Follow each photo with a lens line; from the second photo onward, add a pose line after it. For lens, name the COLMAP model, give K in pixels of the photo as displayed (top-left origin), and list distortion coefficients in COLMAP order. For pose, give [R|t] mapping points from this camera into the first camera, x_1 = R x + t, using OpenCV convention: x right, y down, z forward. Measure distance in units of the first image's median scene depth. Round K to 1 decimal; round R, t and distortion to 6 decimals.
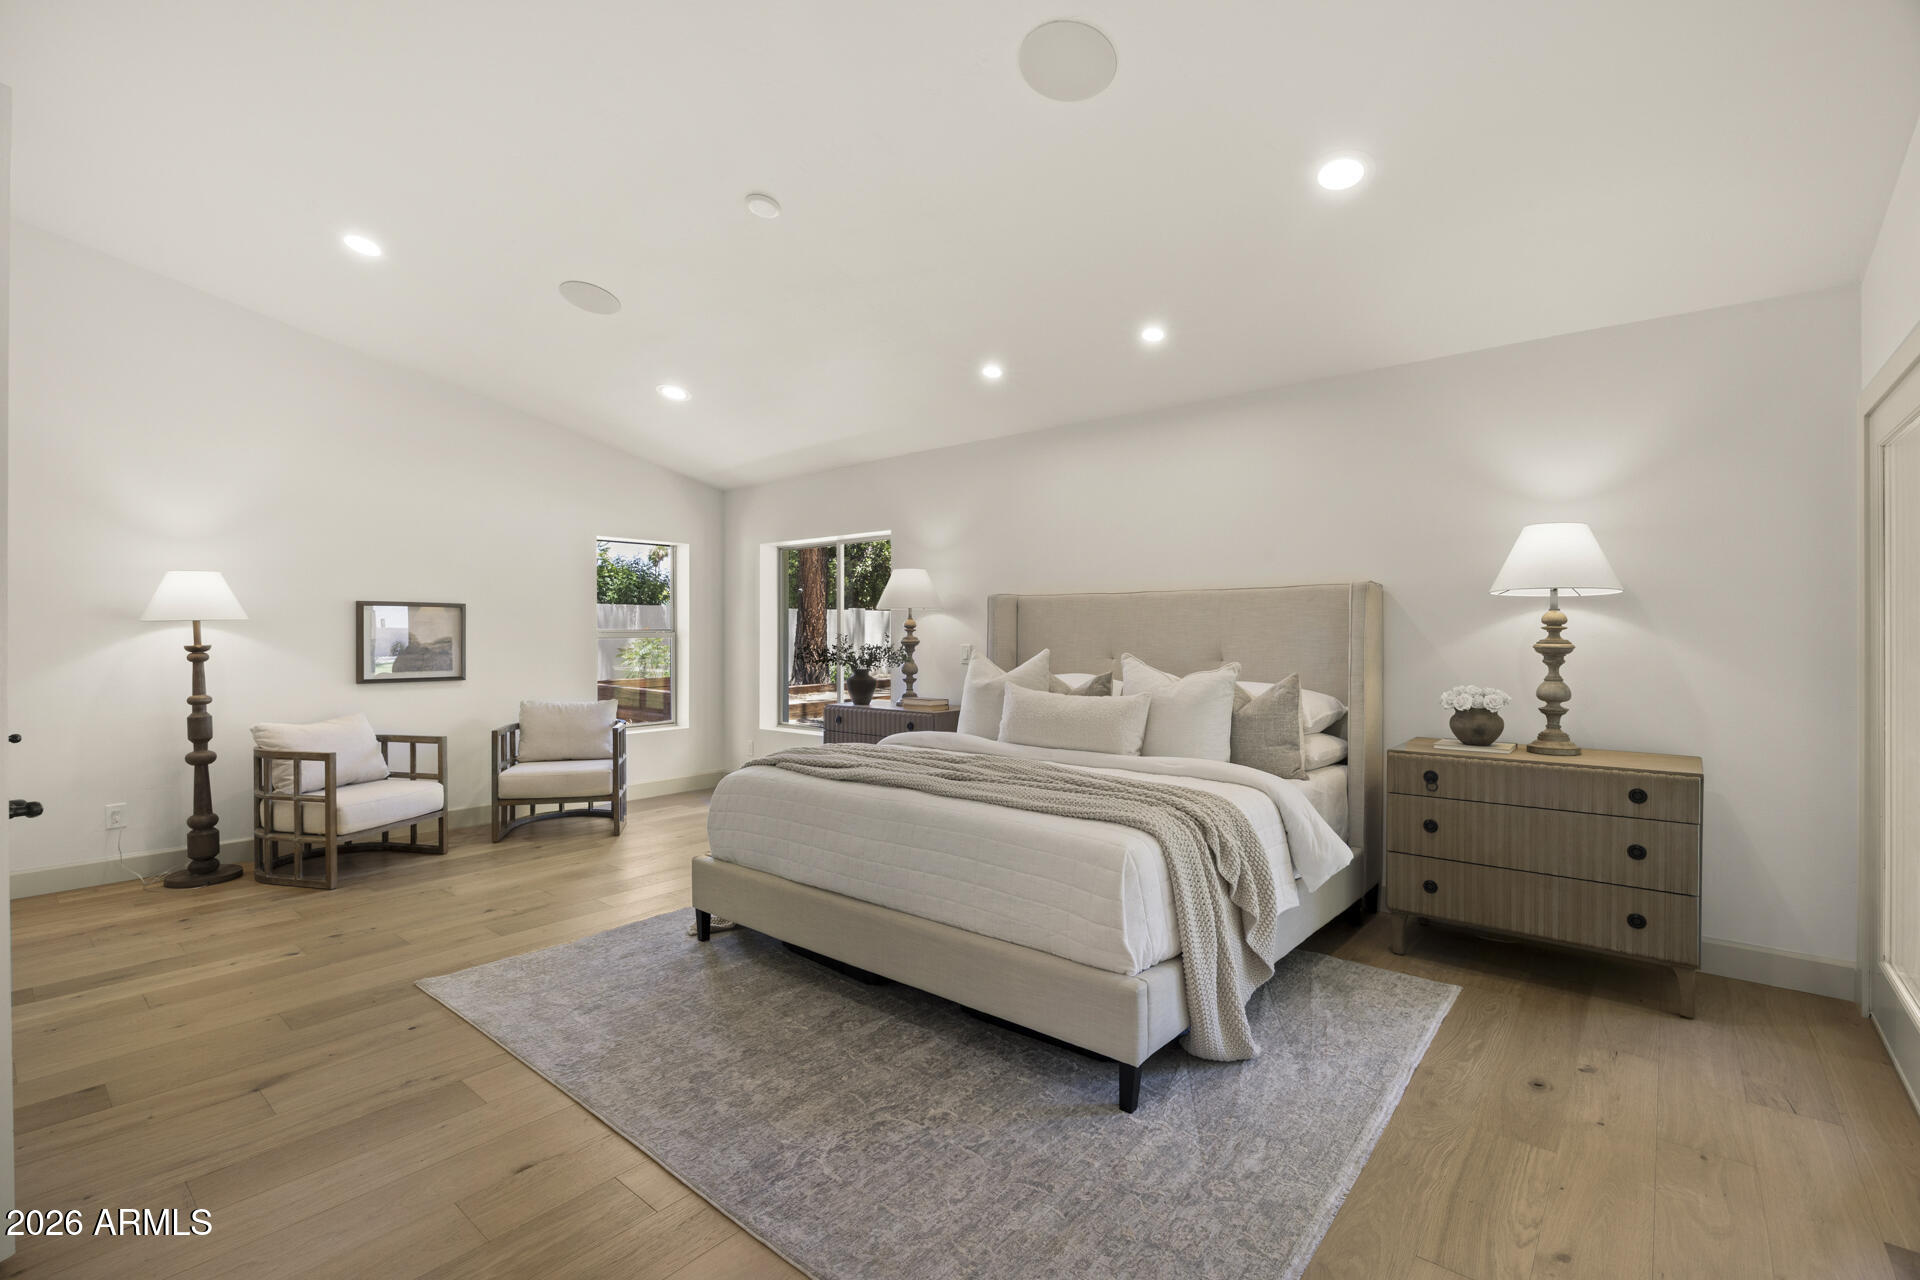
lens RADIAL K [[833.4, 0, 955.3], [0, 833.4, 640.4], [0, 0, 1]] dist [-0.003504, -0.000864]
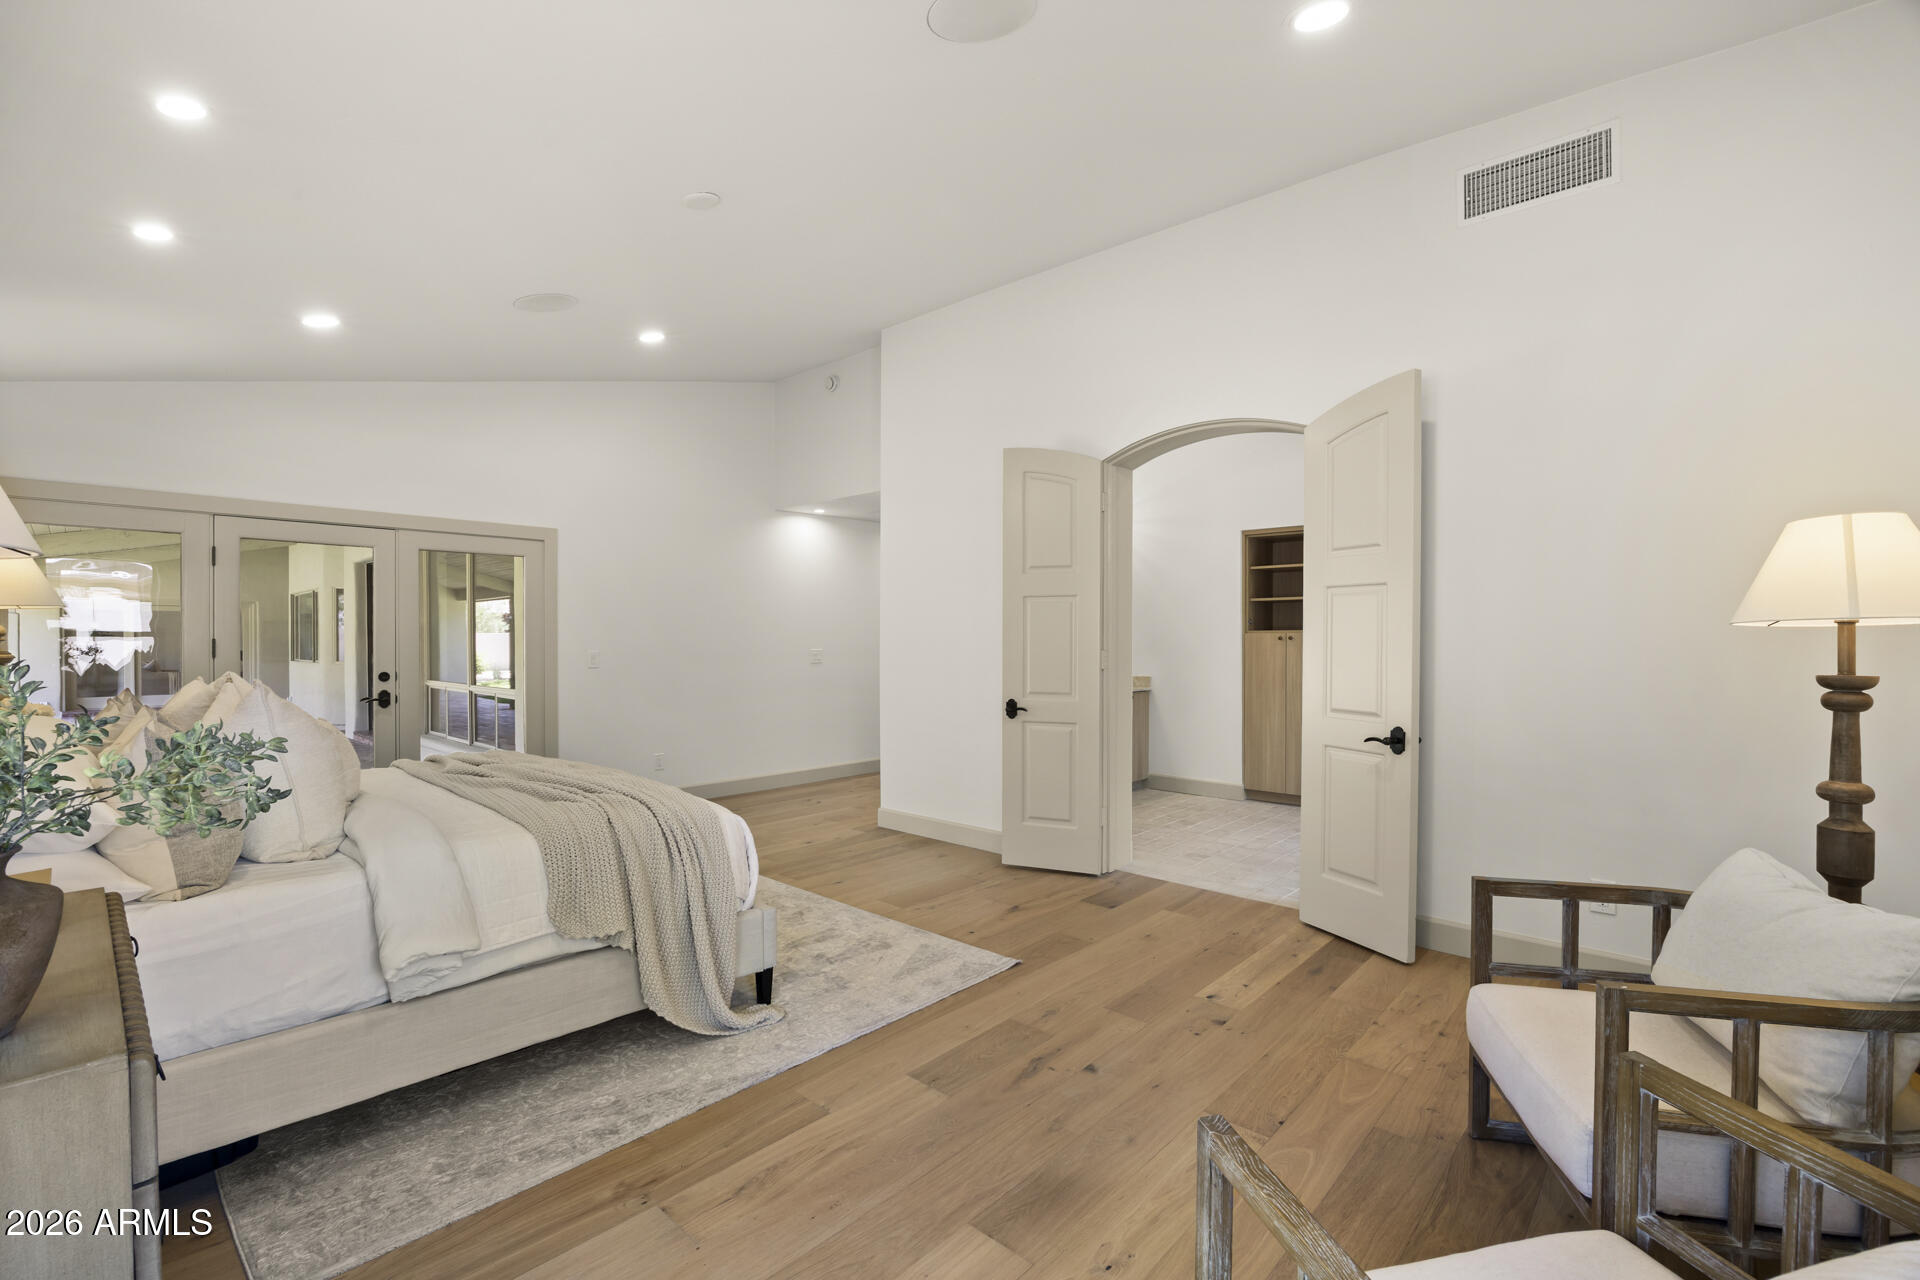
lens RADIAL K [[833.4, 0, 965.1], [0, 833.4, 646.3], [0, 0, 1]] dist [-0.003504, -0.000864]
pose [[-0.999251, -0.001226, 0.038665, -0.437712], [-0.000645, 0.999887, 0.015051, -0.017502], [-0.038679, 0.015015, -0.999139, 1.499304]]
